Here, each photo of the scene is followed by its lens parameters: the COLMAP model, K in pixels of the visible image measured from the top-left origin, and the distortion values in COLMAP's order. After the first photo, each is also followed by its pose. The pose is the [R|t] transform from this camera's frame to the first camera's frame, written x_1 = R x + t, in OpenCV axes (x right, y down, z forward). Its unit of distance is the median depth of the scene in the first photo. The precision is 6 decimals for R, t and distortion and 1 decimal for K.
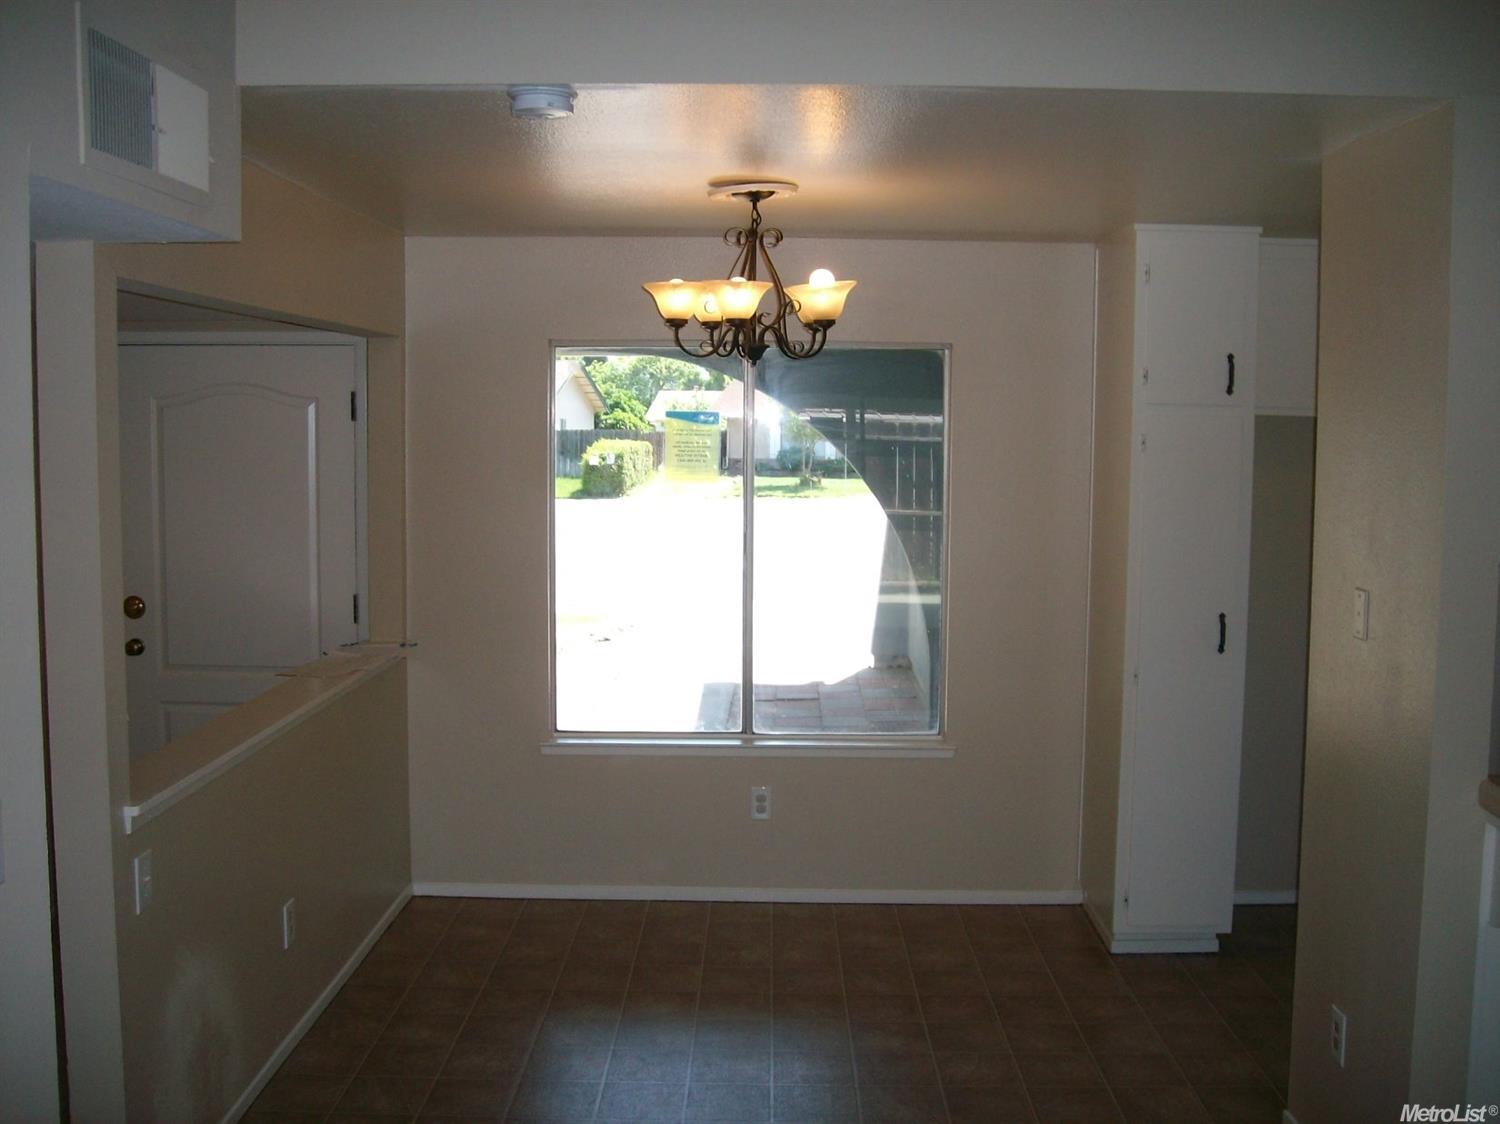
lens RADIAL K [[1554.5, 0, 755.7], [0, 1554.5, 541.1], [0, 0, 1]] dist [-0.154698, 0.149824]
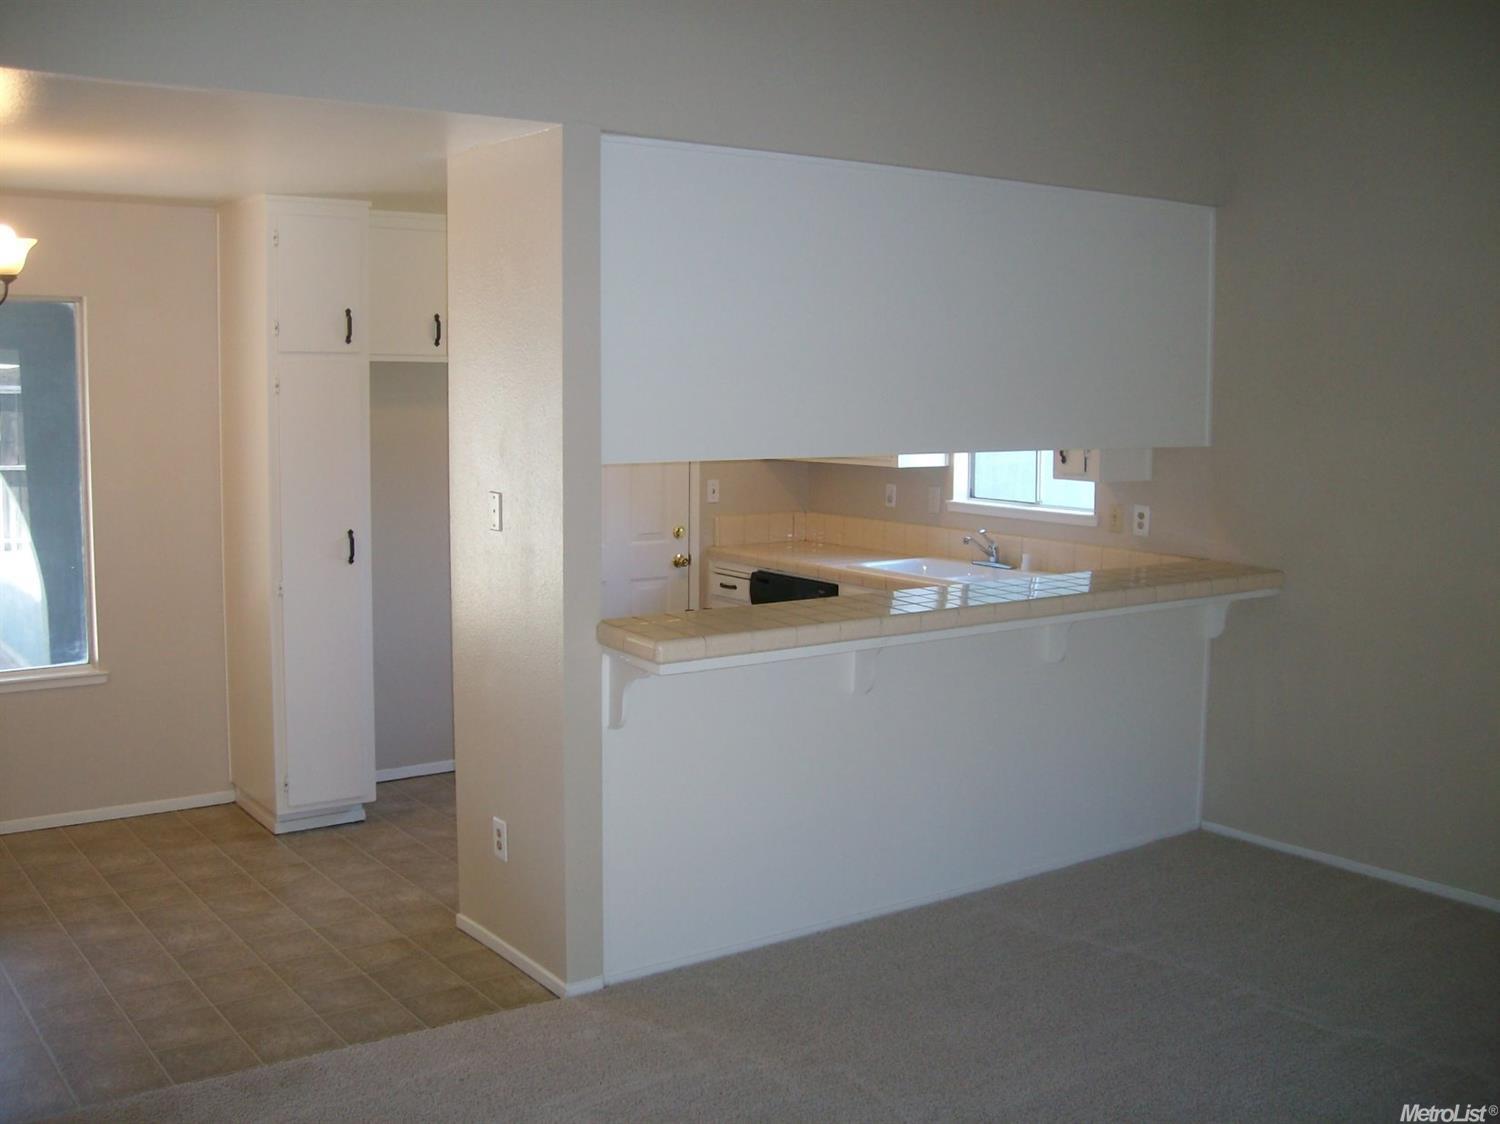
lens RADIAL K [[1541.4, 0, 760.0], [0, 1541.4, 559.0], [0, 0, 1]] dist [-0.158389, 0.147966]
pose [[0.805361, -0.069082, 0.588746, -0.134307], [0.043904, 0.997410, 0.056977, 0.016748], [-0.591157, -0.020039, 0.806308, -0.130079]]
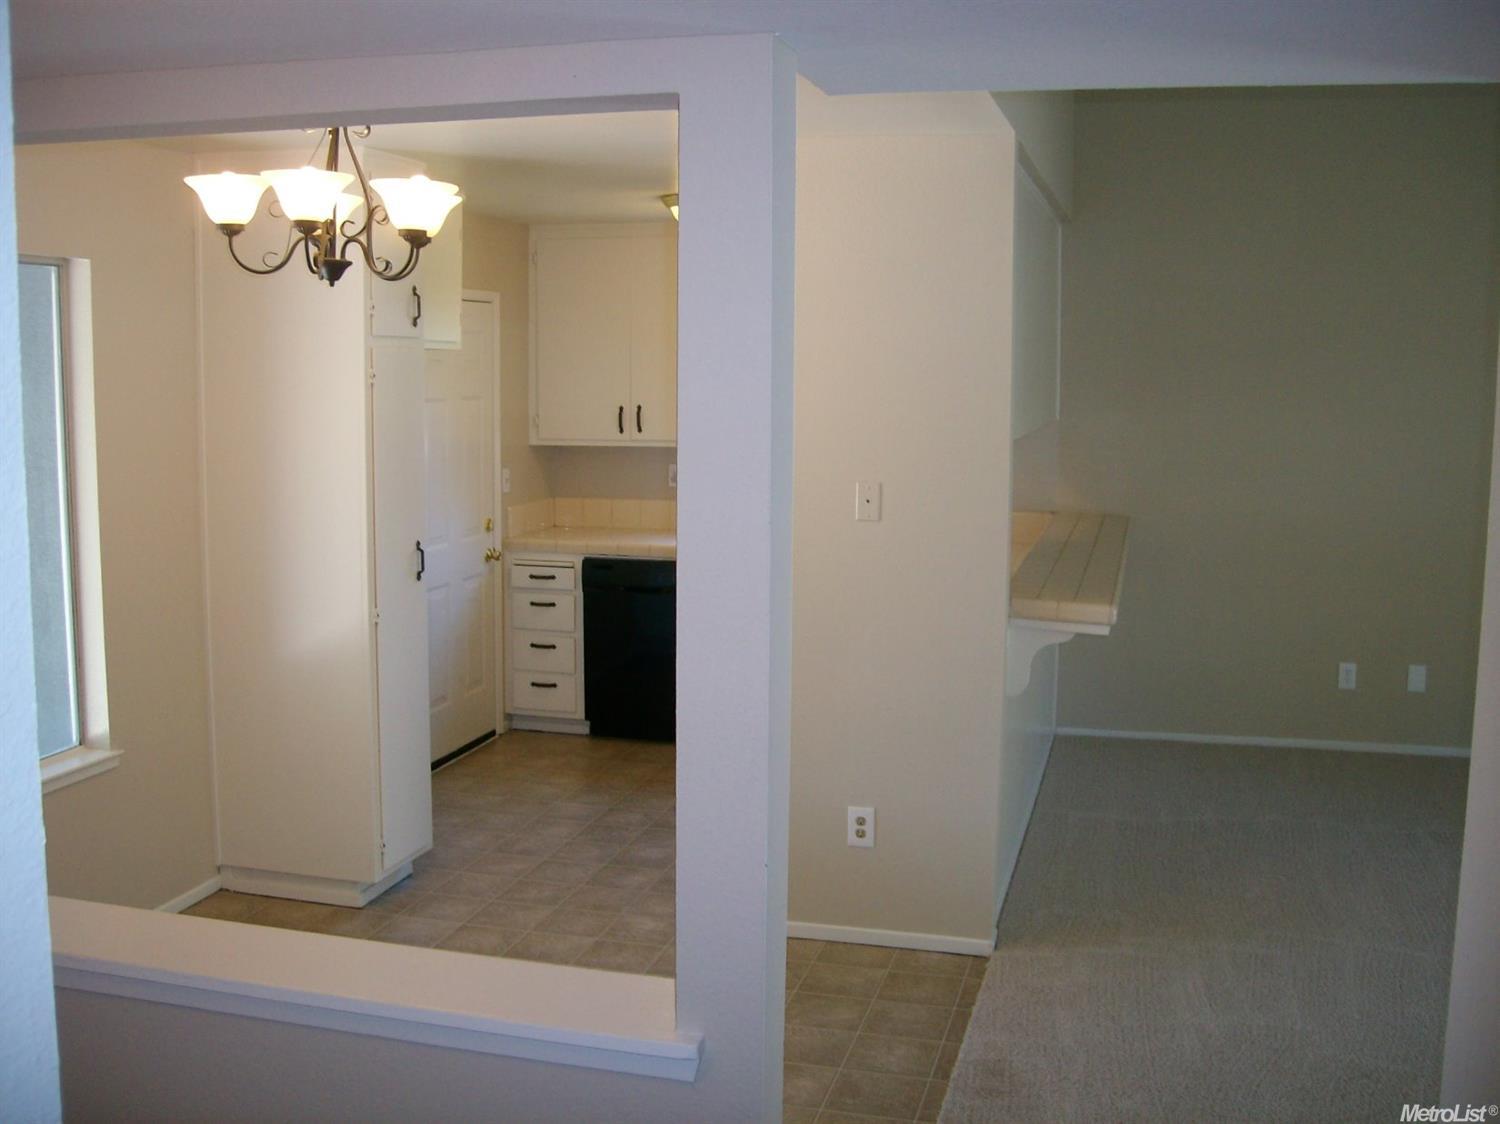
lens RADIAL K [[1541.4, 0, 760.0], [0, 1541.4, 559.0], [0, 0, 1]] dist [-0.158389, 0.147966]
pose [[0.251223, -0.129800, 0.959187, -0.627386], [0.072057, 0.990726, 0.115195, -0.043342], [-0.965243, 0.040177, 0.258247, 0.525242]]
